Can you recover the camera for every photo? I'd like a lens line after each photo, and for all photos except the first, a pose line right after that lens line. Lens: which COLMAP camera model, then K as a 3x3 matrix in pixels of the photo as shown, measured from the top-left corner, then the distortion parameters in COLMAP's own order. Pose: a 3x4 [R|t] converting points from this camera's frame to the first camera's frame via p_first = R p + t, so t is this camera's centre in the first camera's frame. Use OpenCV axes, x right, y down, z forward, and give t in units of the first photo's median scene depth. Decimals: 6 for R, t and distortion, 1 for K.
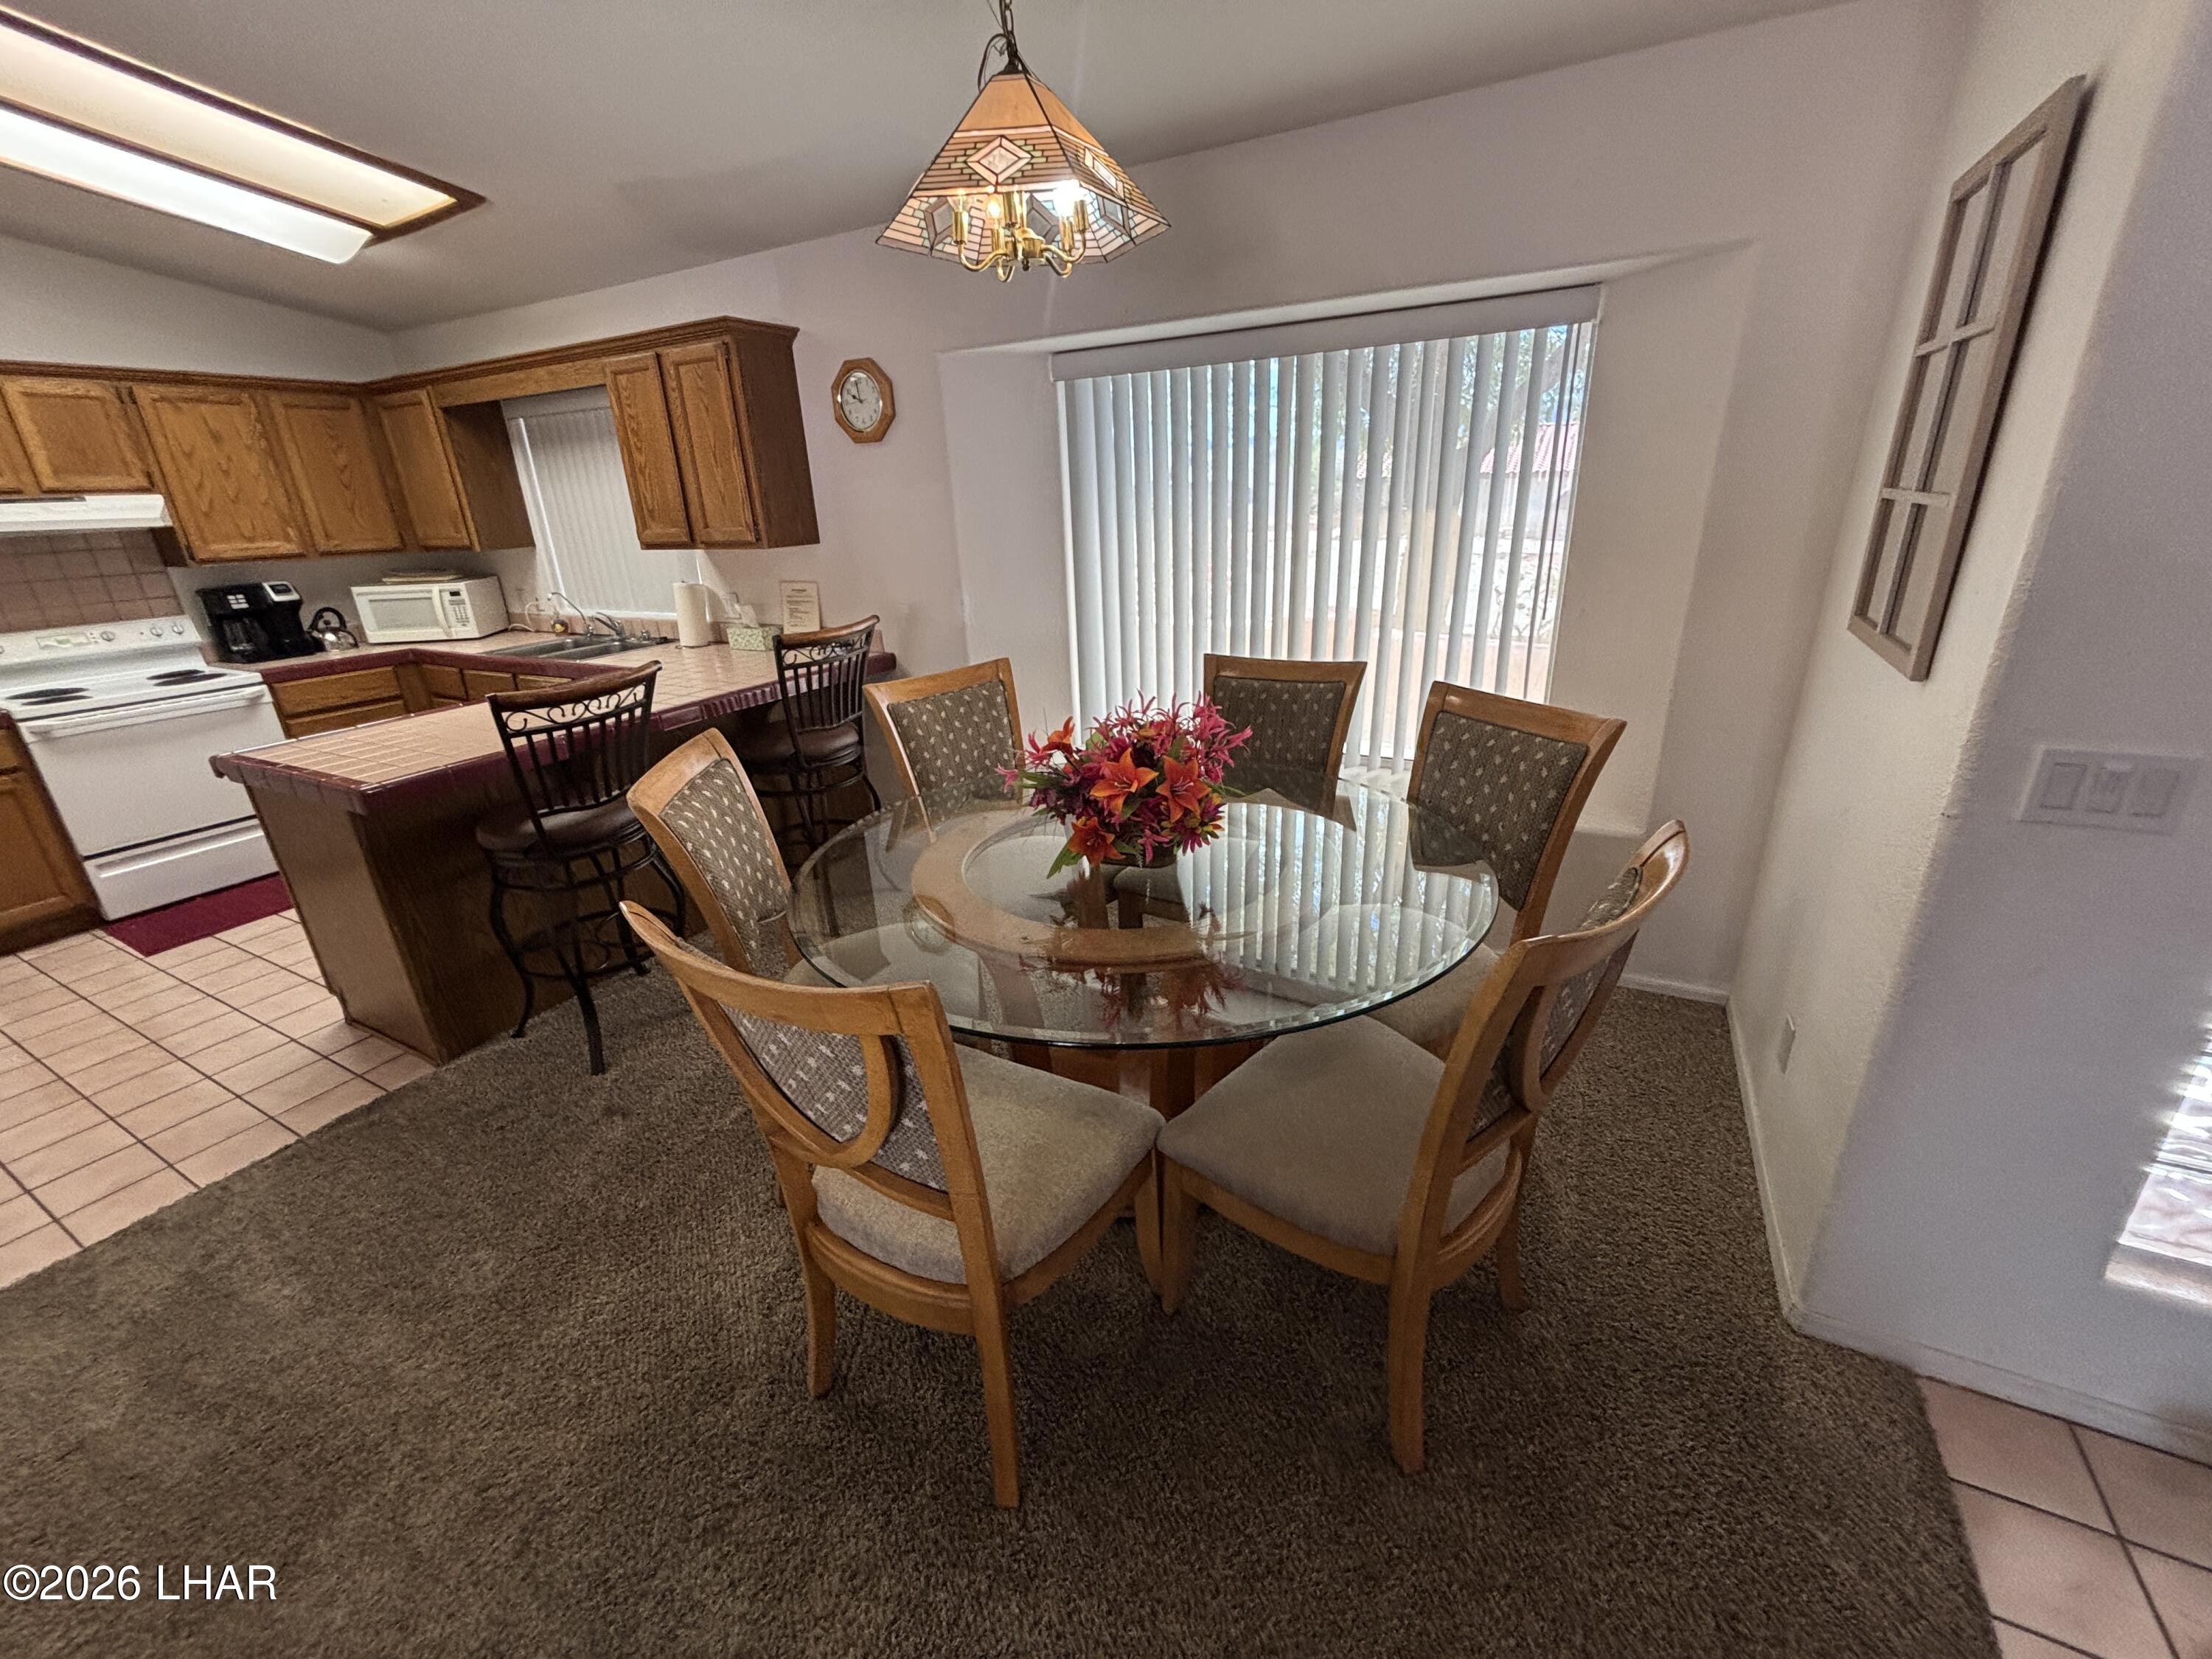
lens RADIAL K [[890.5, 0, 1103.9], [0, 890.5, 825.8], [0, 0, 1]] dist [0.001728, -0.000578]
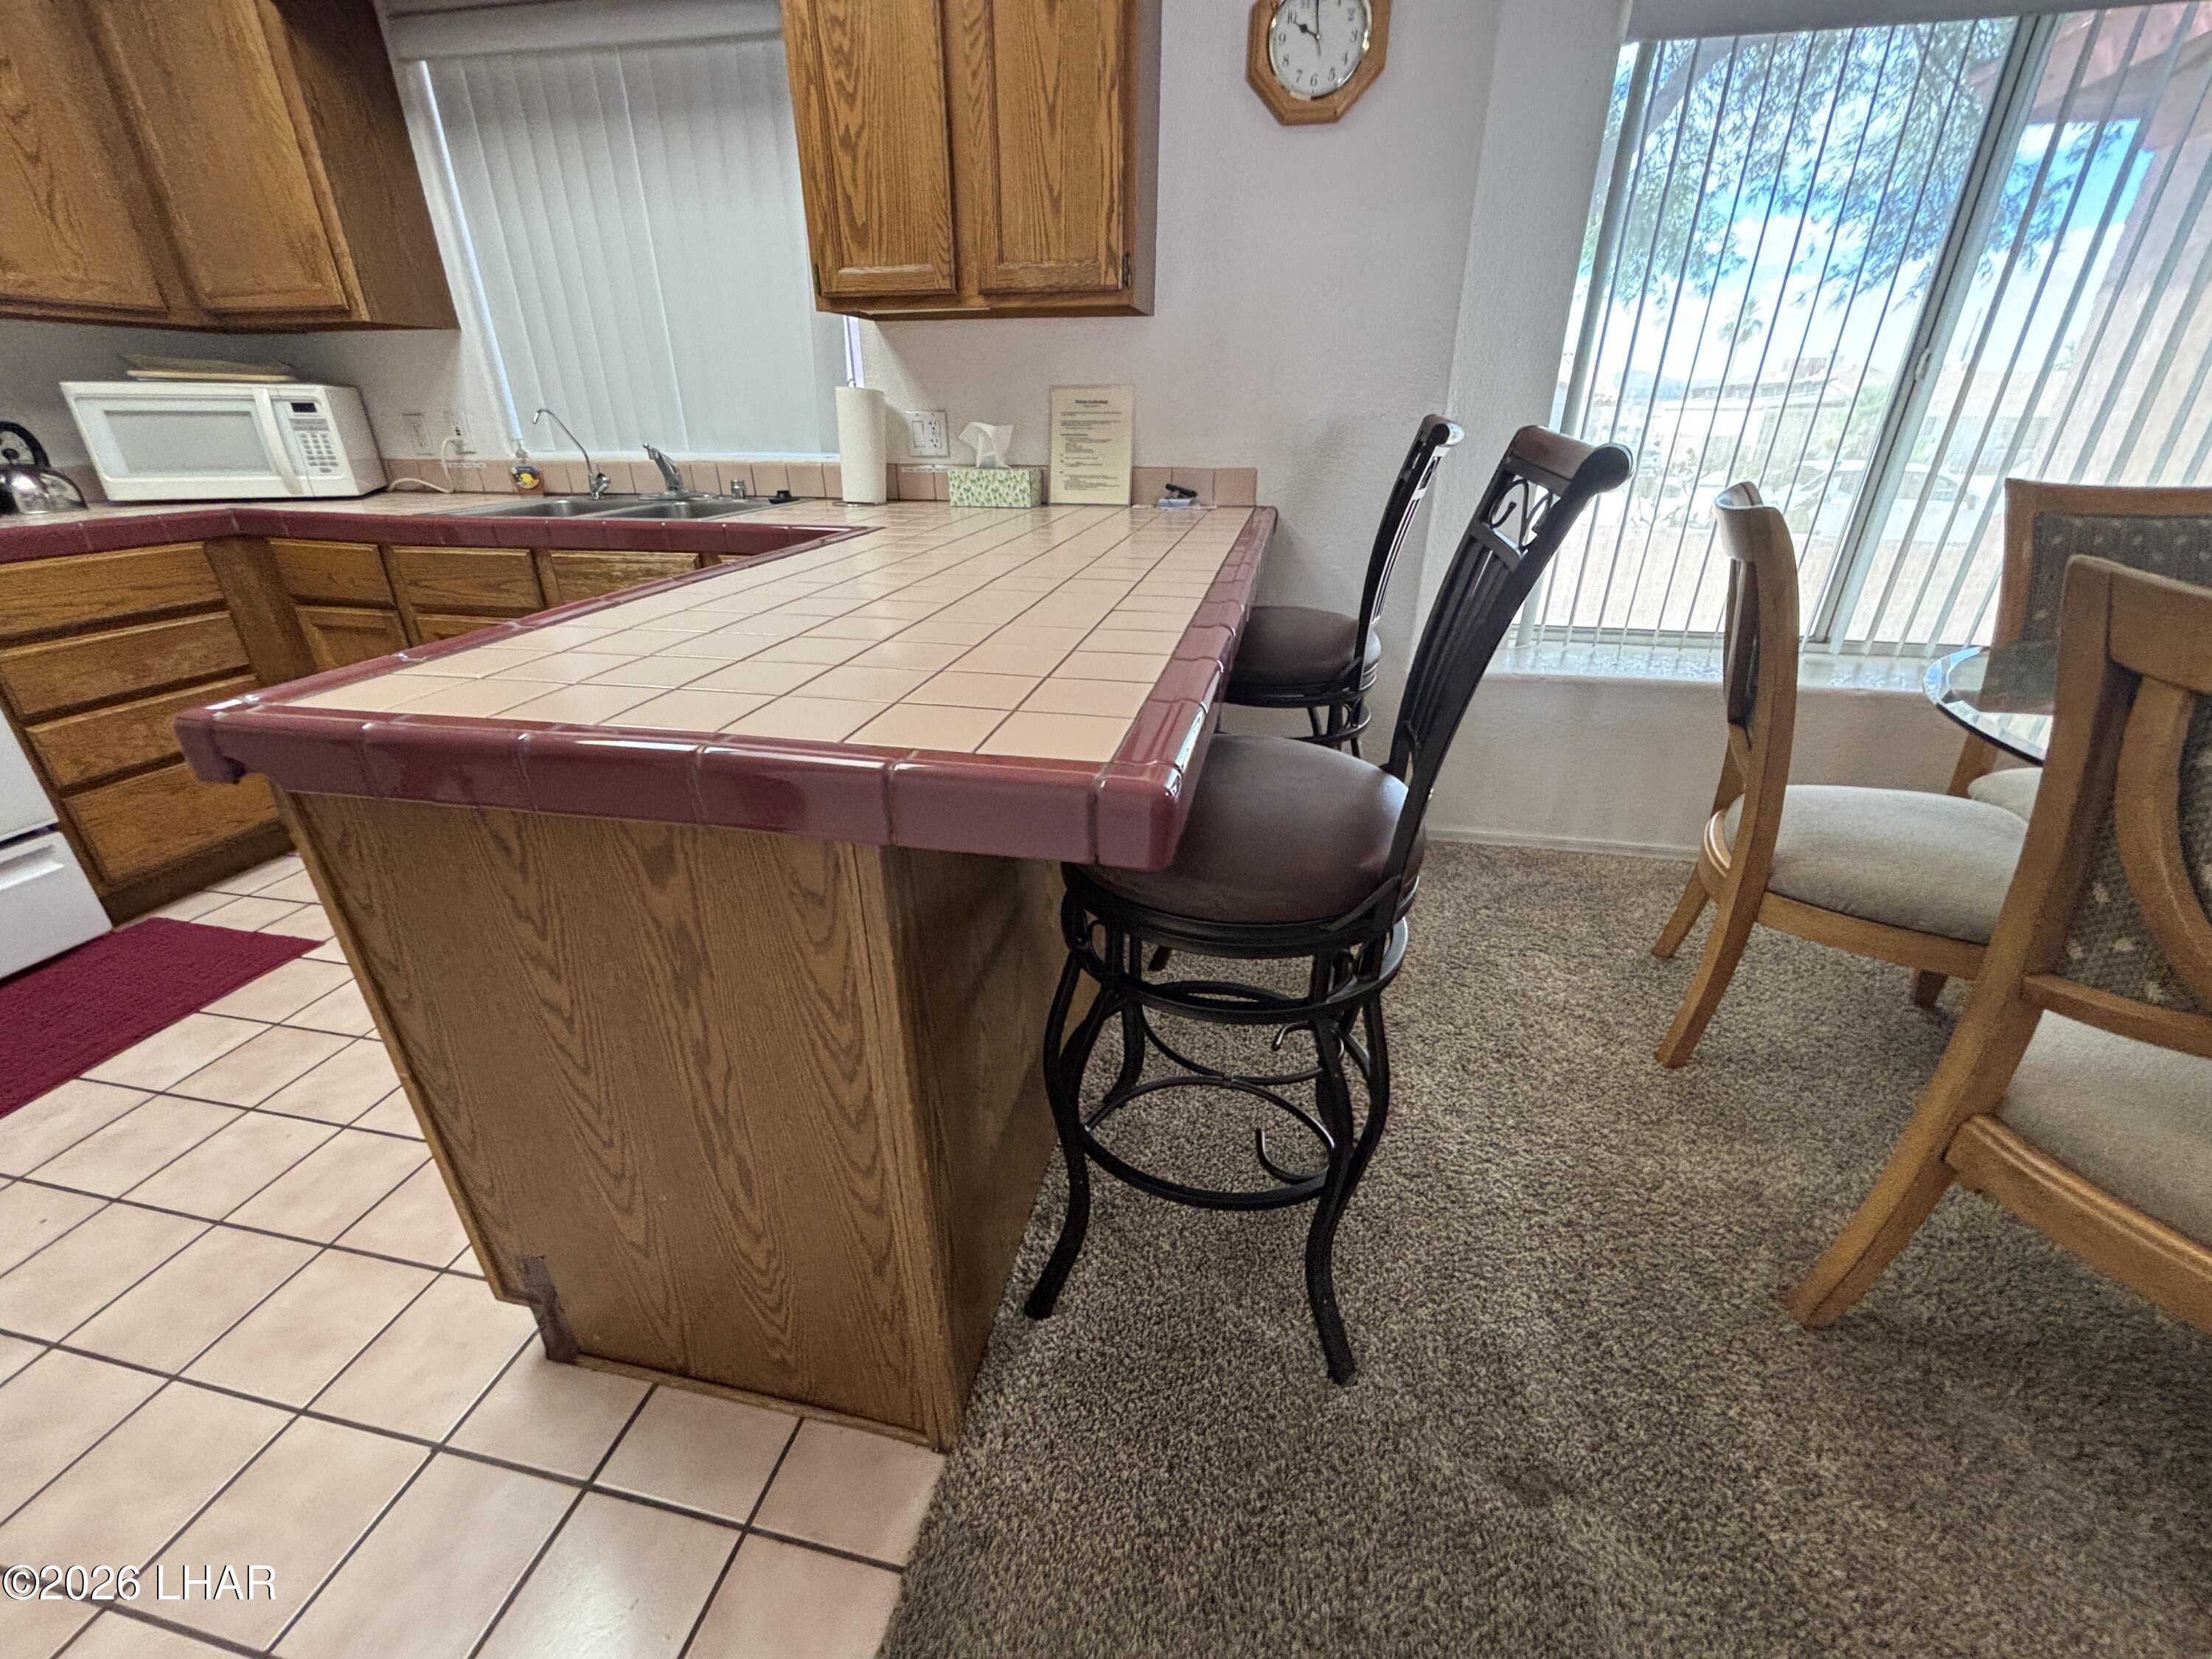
lens RADIAL K [[890.5, 0, 1102.1], [0, 890.5, 825.4], [0, 0, 1]] dist [0.001728, -0.000578]
pose [[0.957679, -0.083728, 0.275393, -0.515015], [0.064355, 0.994822, 0.078661, -0.029110], [-0.280553, -0.057609, 0.958108, 0.403638]]
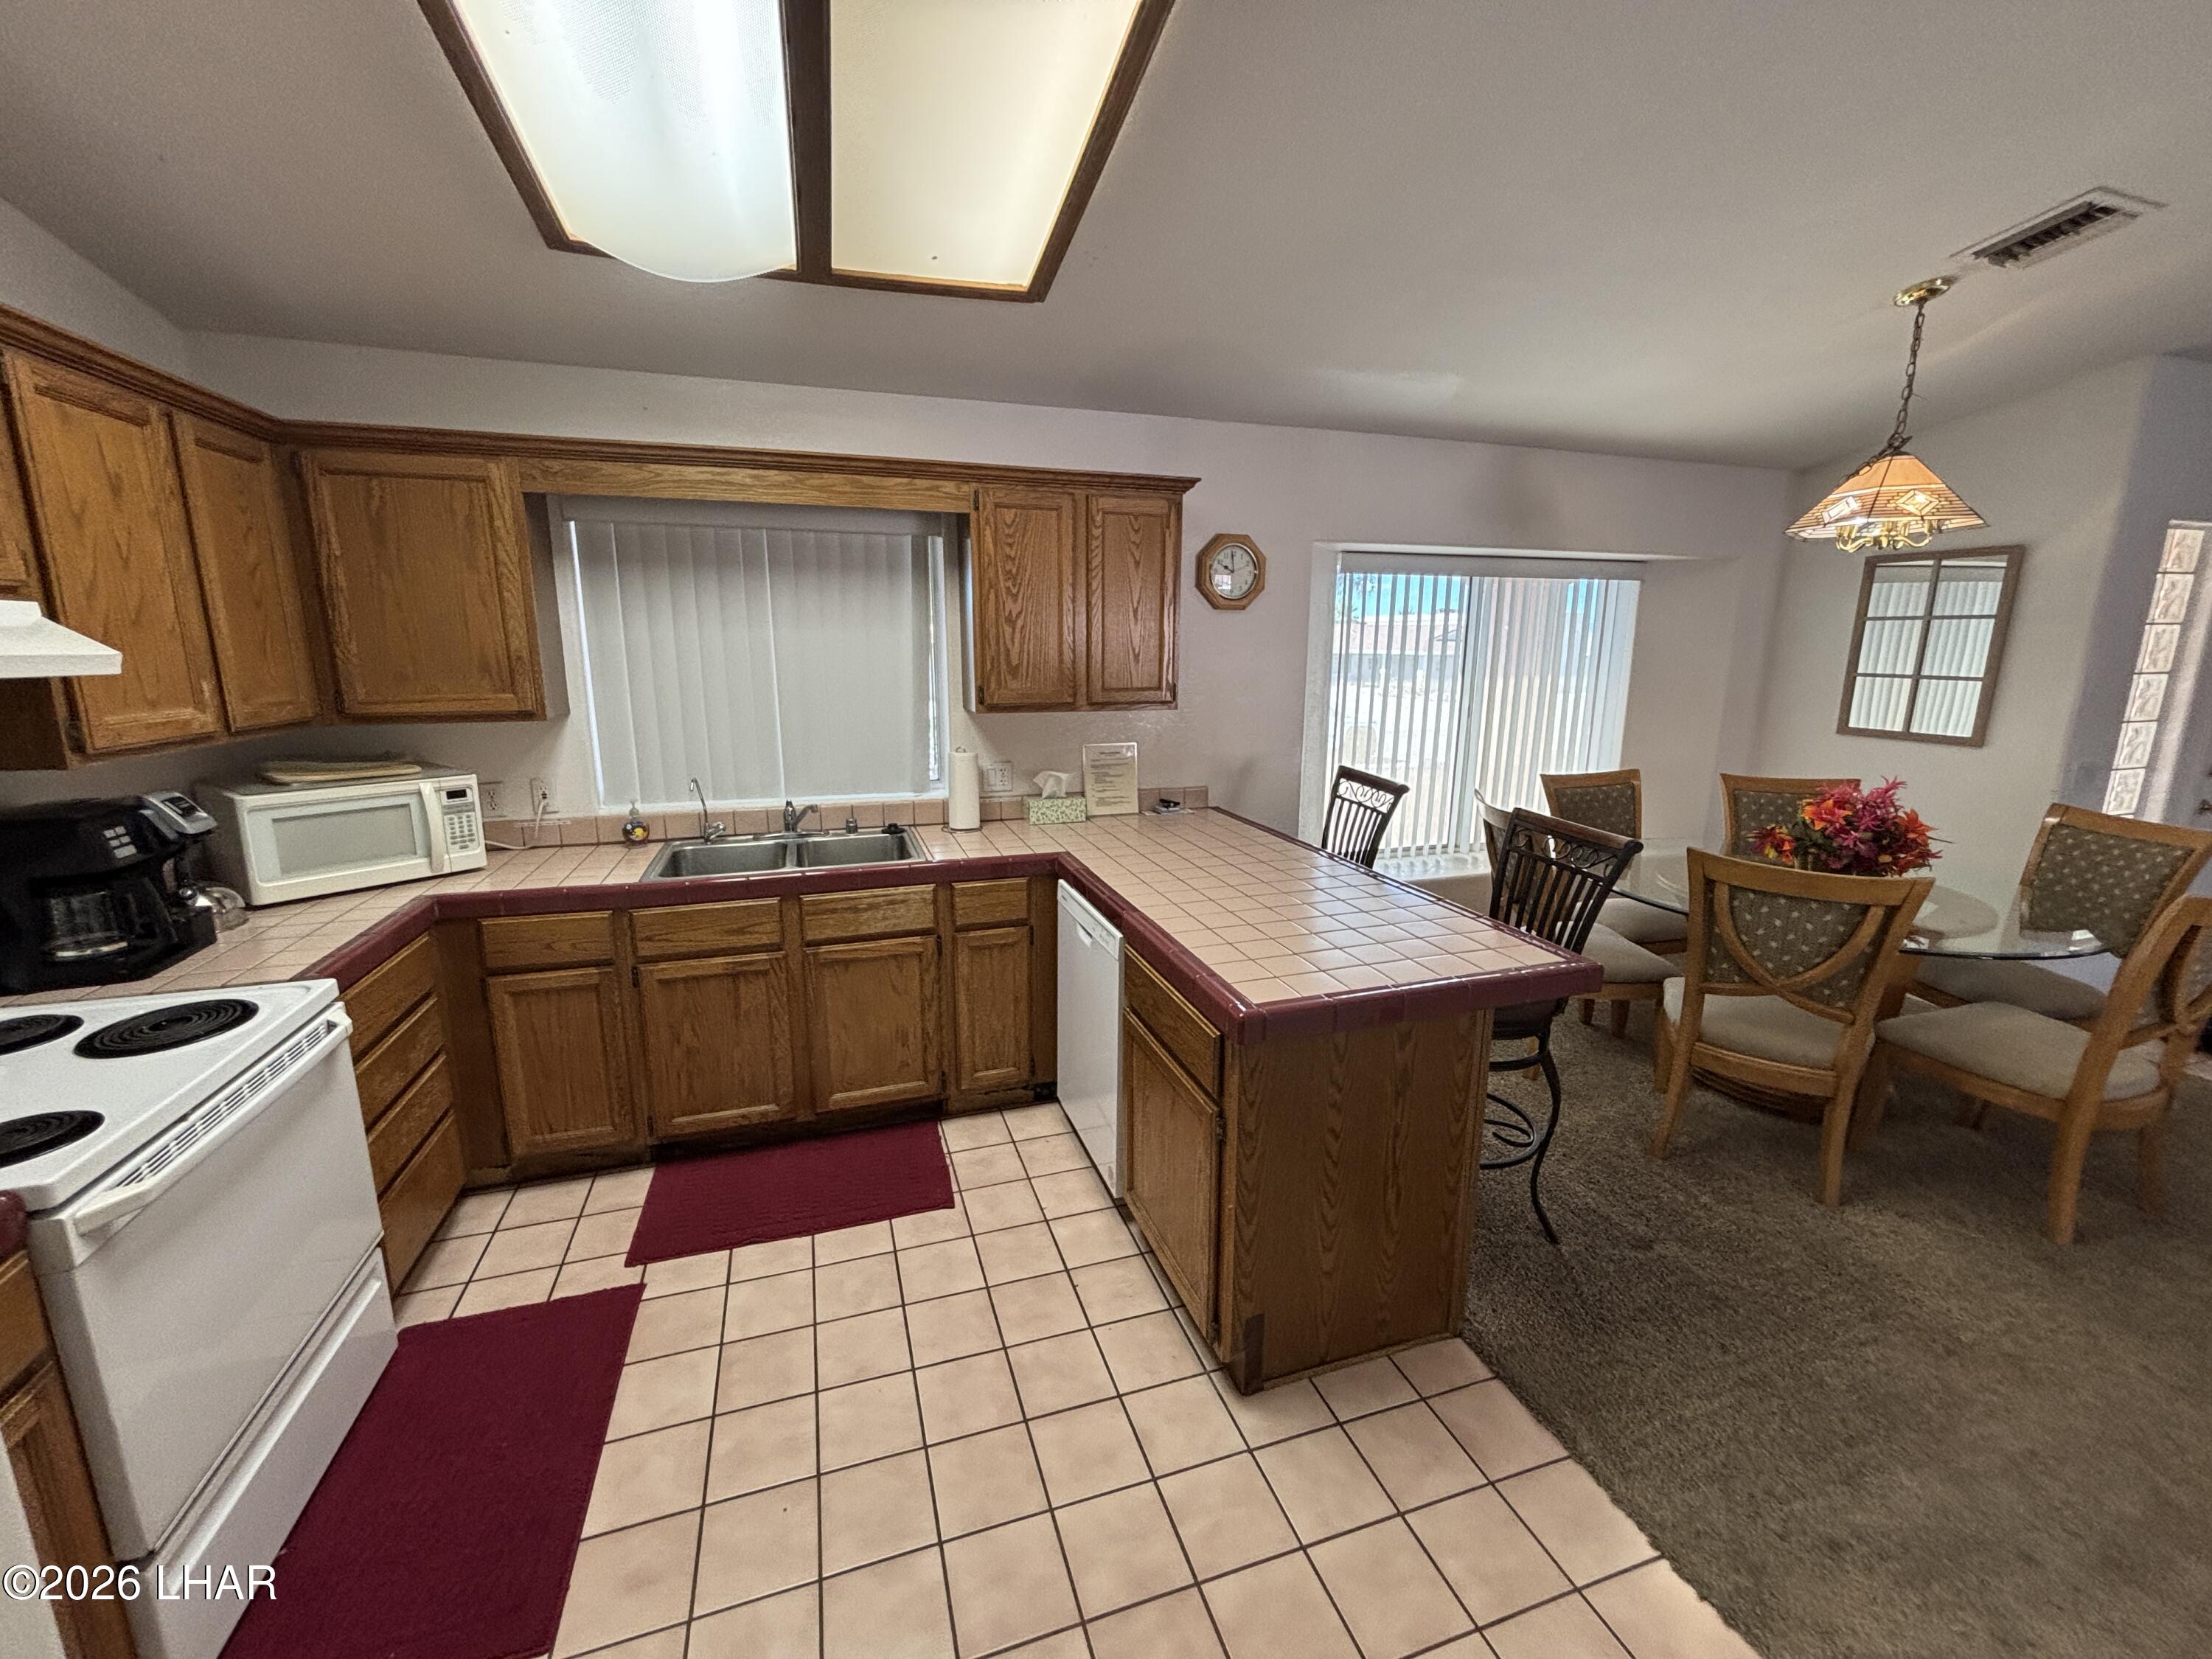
lens RADIAL K [[890.5, 0, 1095.5], [0, 890.5, 832.0], [0, 0, 1]] dist [0.001728, -0.000578]
pose [[0.687429, -0.110708, 0.717764, -1.002856], [0.226953, 0.971563, -0.067507, -0.124665], [-0.689880, 0.209305, 0.693006, 0.386664]]
